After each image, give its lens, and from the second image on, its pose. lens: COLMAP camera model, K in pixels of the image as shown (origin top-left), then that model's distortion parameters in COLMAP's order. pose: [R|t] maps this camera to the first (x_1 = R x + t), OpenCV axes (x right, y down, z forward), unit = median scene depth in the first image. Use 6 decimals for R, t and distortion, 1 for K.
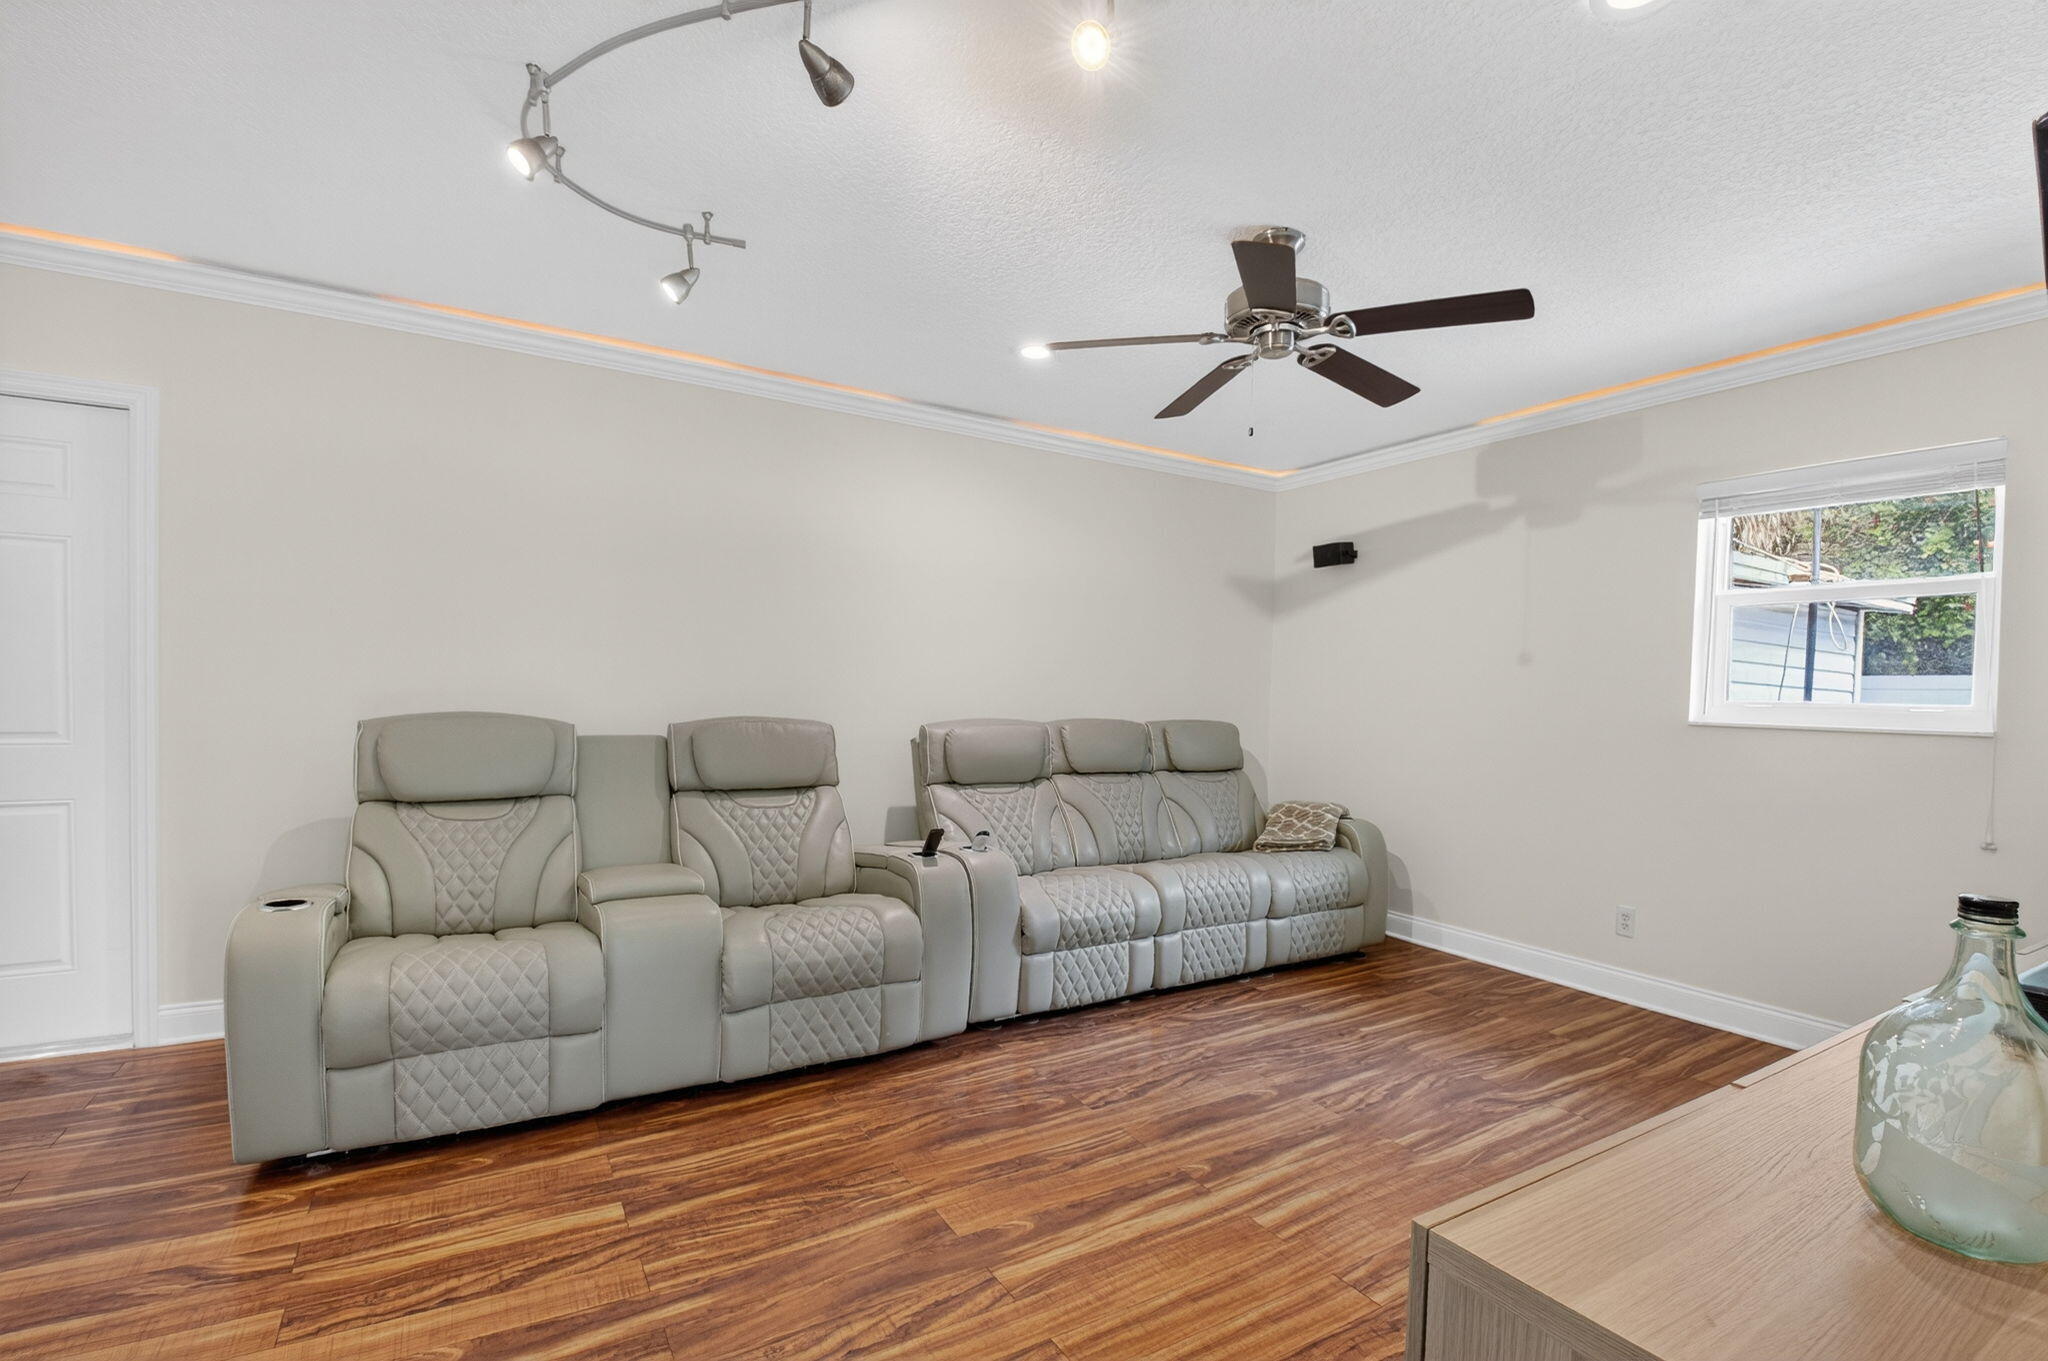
lens RADIAL K [[944.2, 0, 1042.8], [0, 944.2, 682.0], [0, 0, 1]] dist [0.034066, -0.025146]
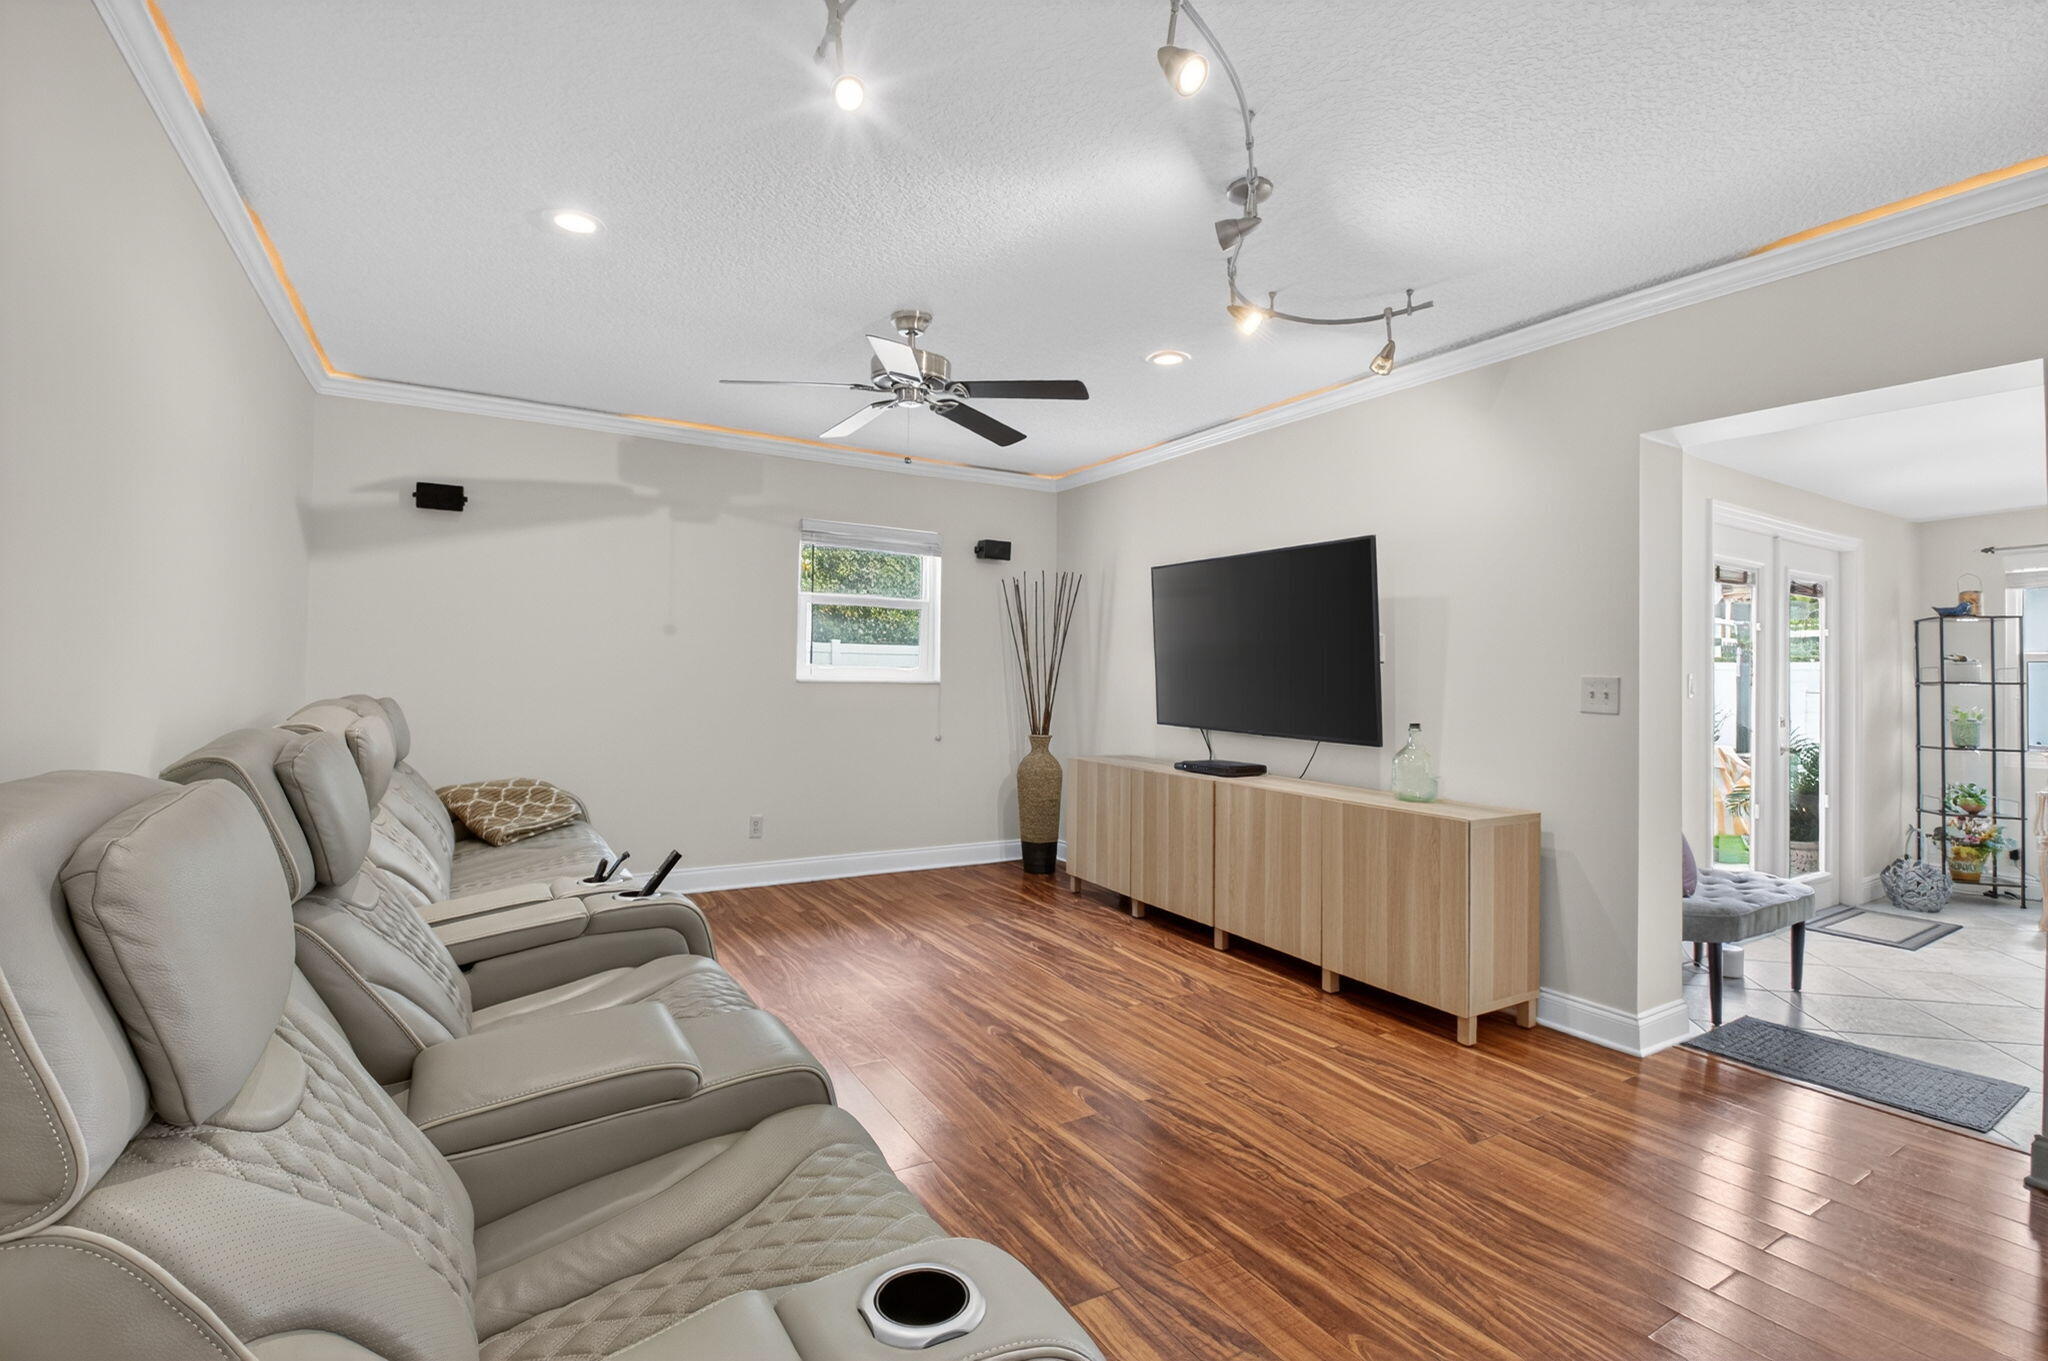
lens RADIAL K [[944.2, 0, 1042.8], [0, 944.2, 682.0], [0, 0, 1]] dist [0.034066, -0.025146]
pose [[-0.013179, -0.019619, 0.999721, -1.187434], [-0.018938, 0.999633, 0.019368, 0.008402], [-0.999734, -0.018677, -0.013546, 1.010622]]
